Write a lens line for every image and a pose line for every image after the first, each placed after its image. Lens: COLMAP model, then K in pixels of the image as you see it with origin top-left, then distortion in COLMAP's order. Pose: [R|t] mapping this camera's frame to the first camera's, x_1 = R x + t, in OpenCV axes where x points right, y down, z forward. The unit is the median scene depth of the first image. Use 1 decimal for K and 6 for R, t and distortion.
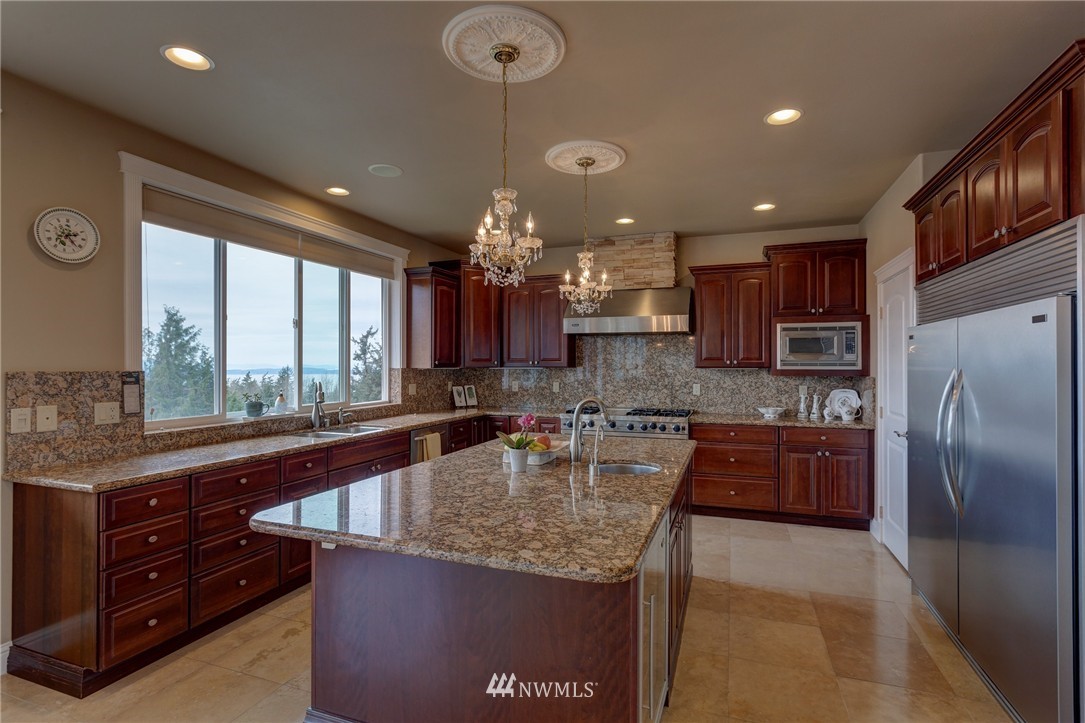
lens RADIAL K [[521.4, 0, 557.5], [0, 521.4, 358.7], [0, 0, 1]] dist [-0.006152, 0.006428]
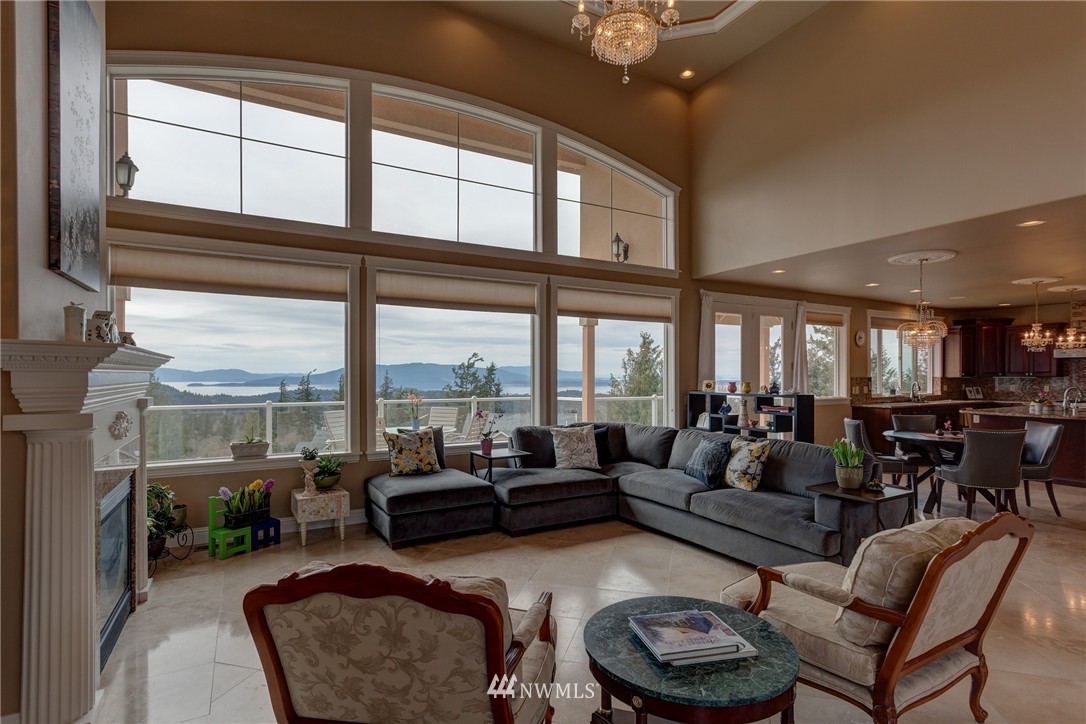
lens RADIAL K [[521.9, 0, 551.3], [0, 521.9, 376.0], [0, 0, 1]] dist [-0.006152, 0.006428]
pose [[0.742908, 0.001755, -0.669391, -0.077811], [0.006715, 0.999927, 0.010075, -0.017224], [0.669360, -0.011979, 0.742842, -1.611642]]
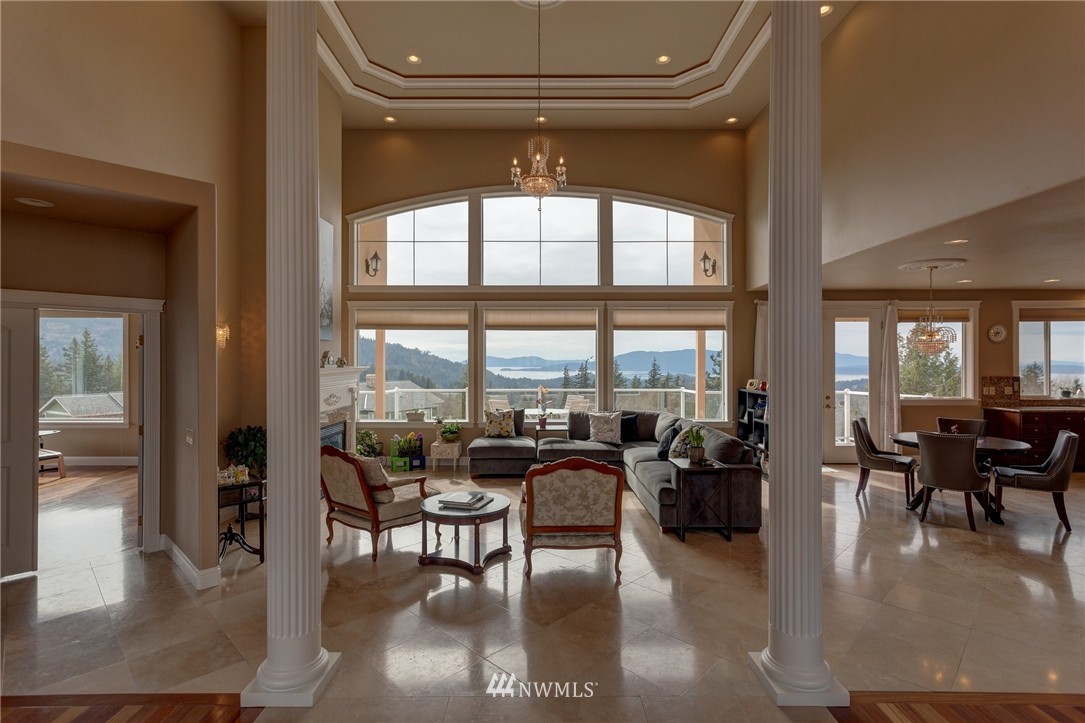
lens RADIAL K [[521.4, 0, 533.1], [0, 521.4, 359.7], [0, 0, 1]] dist [-0.006152, 0.006428]
pose [[0.317411, -0.004788, -0.948276, 0.630506], [0.011438, 0.999934, -0.001220, -0.057073], [0.948219, -0.010459, 0.317444, -1.448721]]
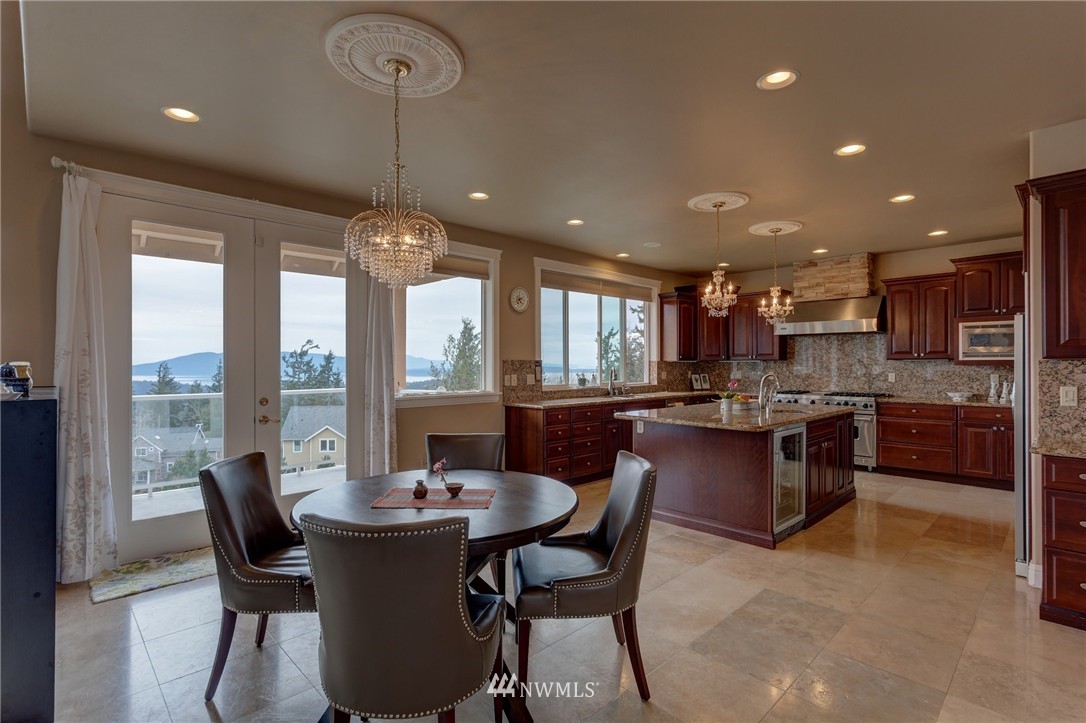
lens RADIAL K [[521.9, 0, 554.9], [0, 521.9, 367.8], [0, 0, 1]] dist [-0.006152, 0.006428]
pose [[0.900248, 0.002249, -0.435371, 0.097960], [0.006191, 0.999819, 0.017965, 0.010324], [0.435333, -0.018868, 0.900072, -0.523958]]
